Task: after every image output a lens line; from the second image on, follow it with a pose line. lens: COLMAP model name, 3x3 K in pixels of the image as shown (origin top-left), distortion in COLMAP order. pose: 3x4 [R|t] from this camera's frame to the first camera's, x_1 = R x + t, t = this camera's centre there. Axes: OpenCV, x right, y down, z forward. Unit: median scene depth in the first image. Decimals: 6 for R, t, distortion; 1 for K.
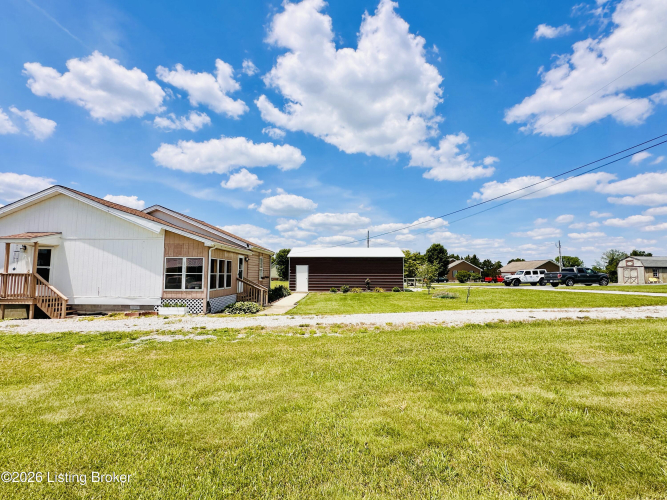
lens RADIAL K [[320.5, 0, 336.3], [0, 320.5, 248.4], [0, 0, 1]] dist [-0.003407, -0.000036]
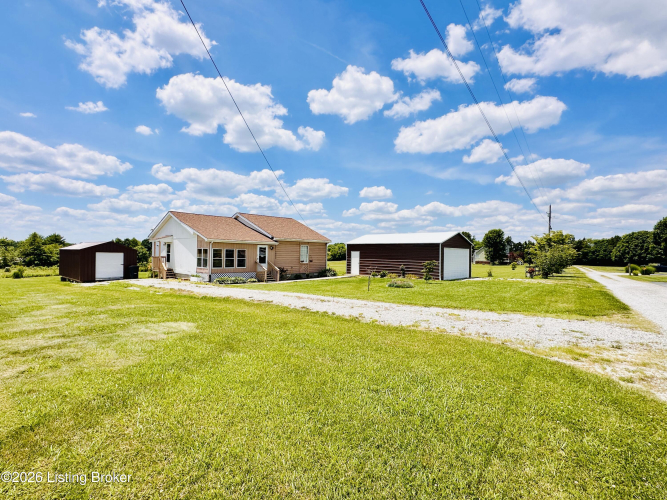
lens RADIAL K [[334.7, 0, 332.9], [0, 334.7, 261.5], [0, 0, 1]] dist [-0.000417, -0.000104]
pose [[0.741836, 0.025744, -0.670087, 0.168190], [0.038817, 0.995939, 0.081235, -0.002776], [0.669457, -0.086274, 0.737824, 0.024735]]
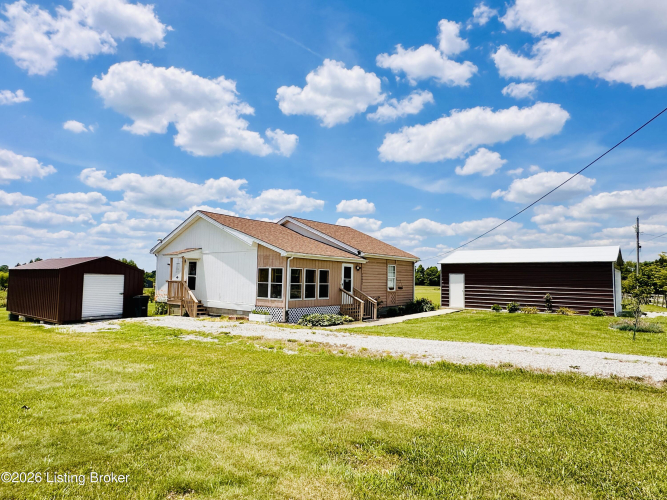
lens RADIAL K [[400.8, 0, 333.2], [0, 400.8, 258.4], [0, 0, 1]] dist [-0.002197, 0.000424]
pose [[0.791019, -0.019866, -0.611469, 0.100040], [0.032611, 0.999421, 0.009716, -0.001726], [0.610922, -0.027626, 0.791208, 0.018317]]
